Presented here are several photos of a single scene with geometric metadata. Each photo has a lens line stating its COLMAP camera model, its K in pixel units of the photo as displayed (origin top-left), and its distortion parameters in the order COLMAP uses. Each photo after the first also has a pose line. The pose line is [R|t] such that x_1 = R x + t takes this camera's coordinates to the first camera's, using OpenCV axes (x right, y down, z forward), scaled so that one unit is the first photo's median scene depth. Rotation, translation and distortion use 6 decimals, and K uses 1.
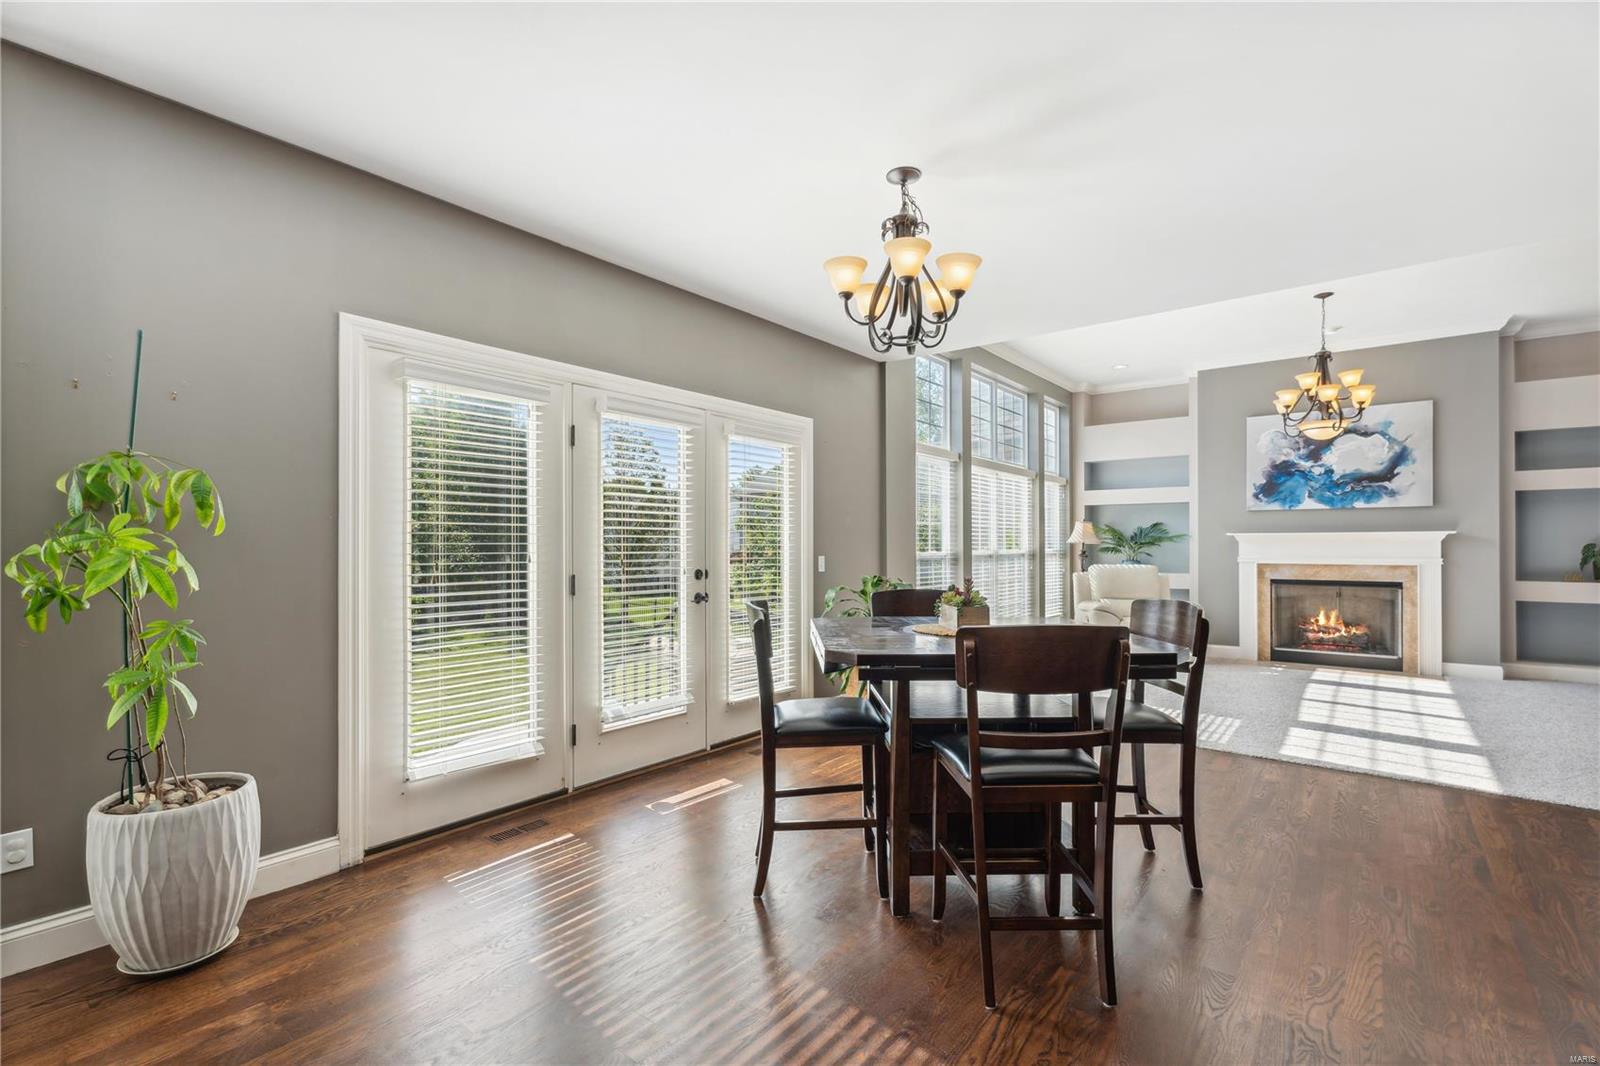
lens RADIAL K [[729.8, 0, 794.0], [0, 729.8, 540.5], [0, 0, 1]] dist [0.001775, -0.001642]
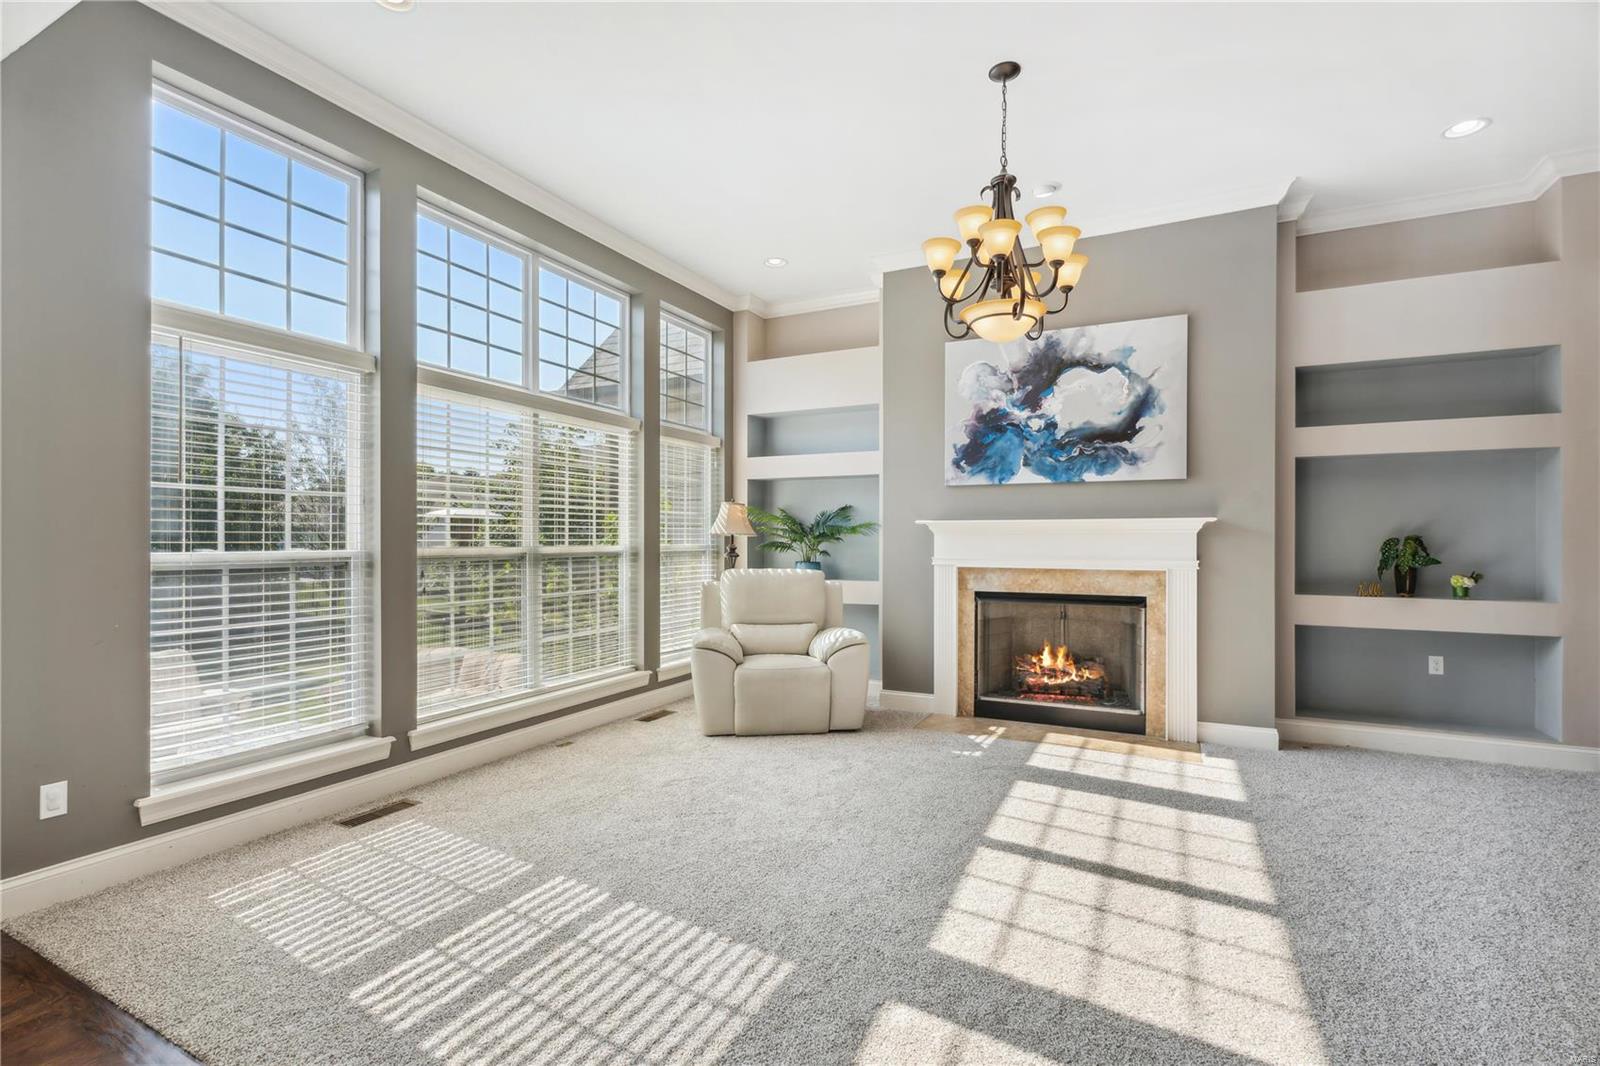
lens RADIAL K [[729.8, 0, 805.6], [0, 729.8, 536.2], [0, 0, 1]] dist [0.001775, -0.001642]
pose [[0.977255, 0.003160, 0.212042, 0.387016], [-0.003974, 0.999986, 0.003411, 0.002299], [-0.212028, -0.004177, 0.977255, 0.417016]]
